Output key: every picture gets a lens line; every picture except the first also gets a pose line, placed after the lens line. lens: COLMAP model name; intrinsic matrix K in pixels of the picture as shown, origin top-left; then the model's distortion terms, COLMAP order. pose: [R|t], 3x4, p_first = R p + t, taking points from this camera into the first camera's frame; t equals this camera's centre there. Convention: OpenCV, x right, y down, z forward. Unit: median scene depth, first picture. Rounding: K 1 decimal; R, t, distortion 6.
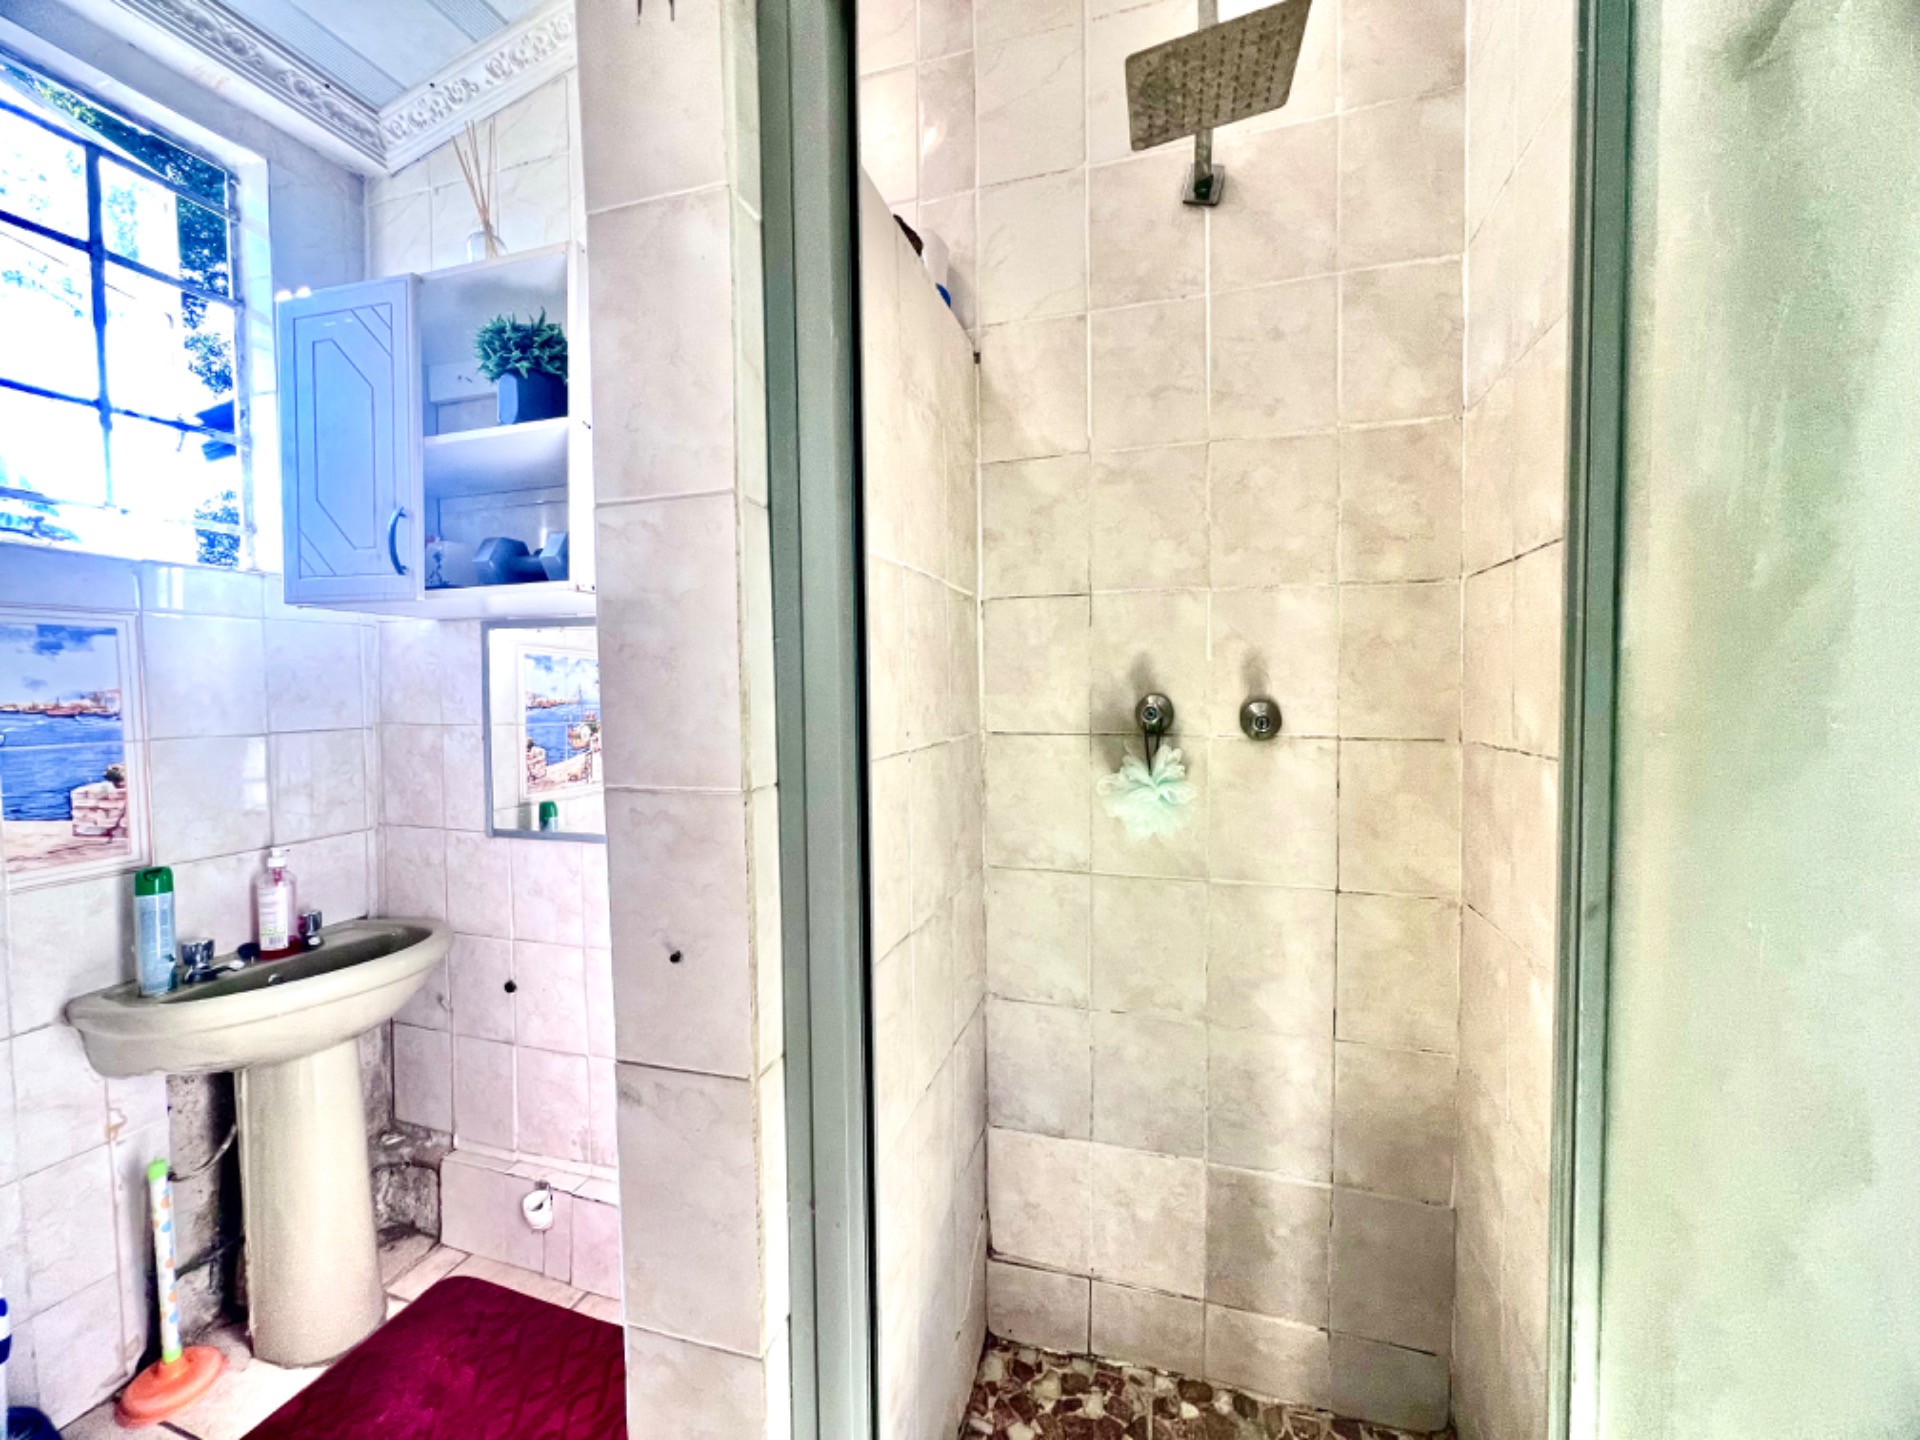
lens RADIAL K [[770.6, 0, 955.1], [0, 770.6, 715.0], [0, 0, 1]] dist [-0.004691, 0.001319]
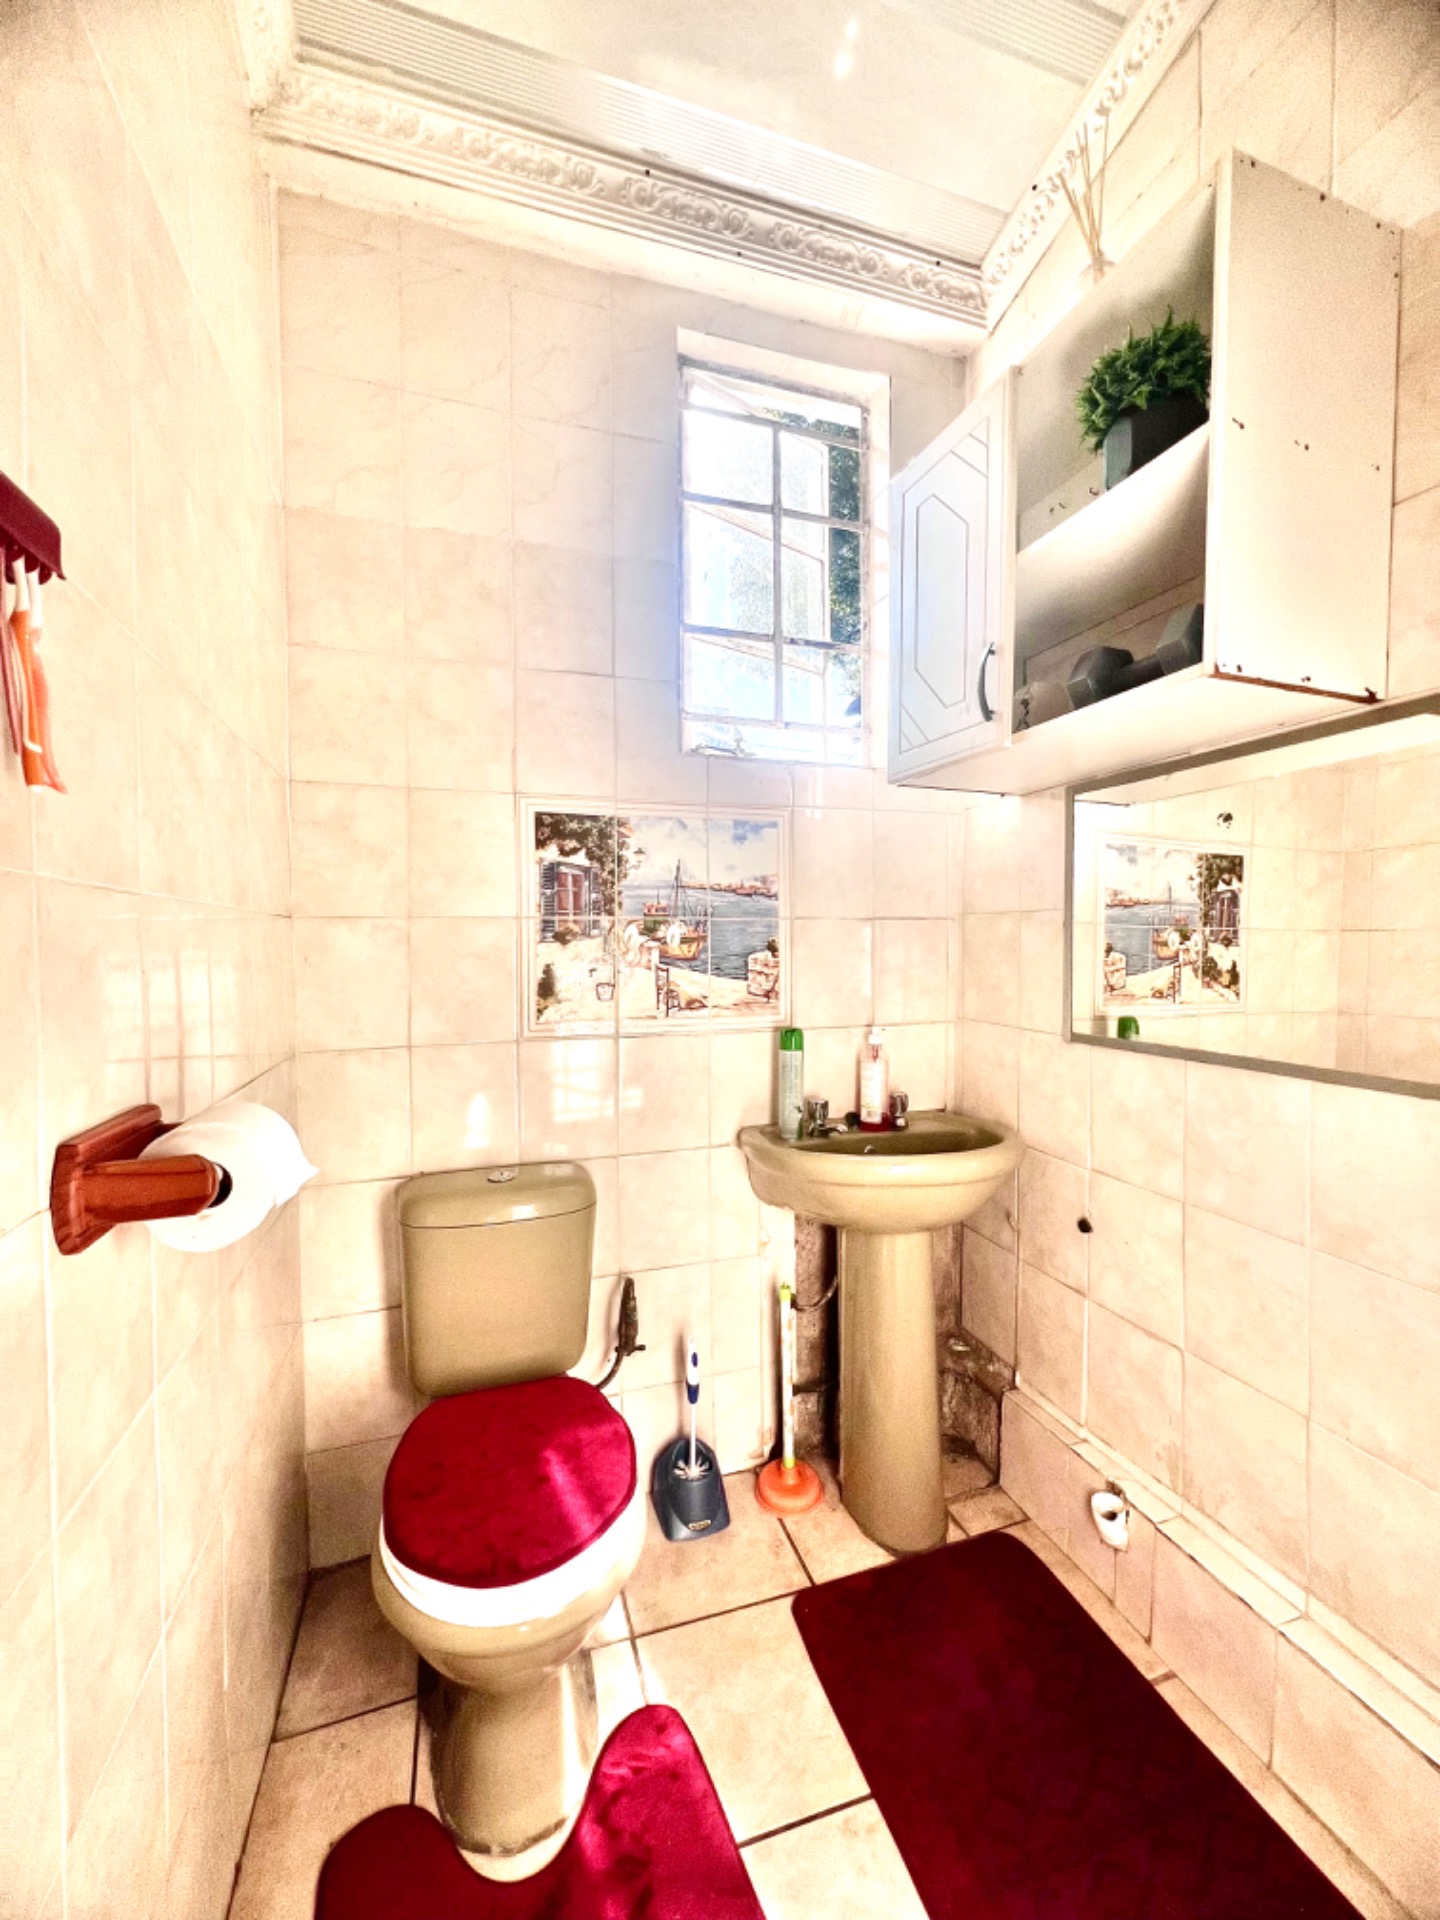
lens RADIAL K [[770.0, 0, 724.3], [0, 770.0, 954.6], [0, 0, 1]] dist [-0.002146, 0.000064]
pose [[0.589100, 0.020456, -0.807801, -0.167365], [-0.032281, 0.999477, 0.001768, 0.084672], [0.807415, 0.025035, 0.589453, 0.223462]]
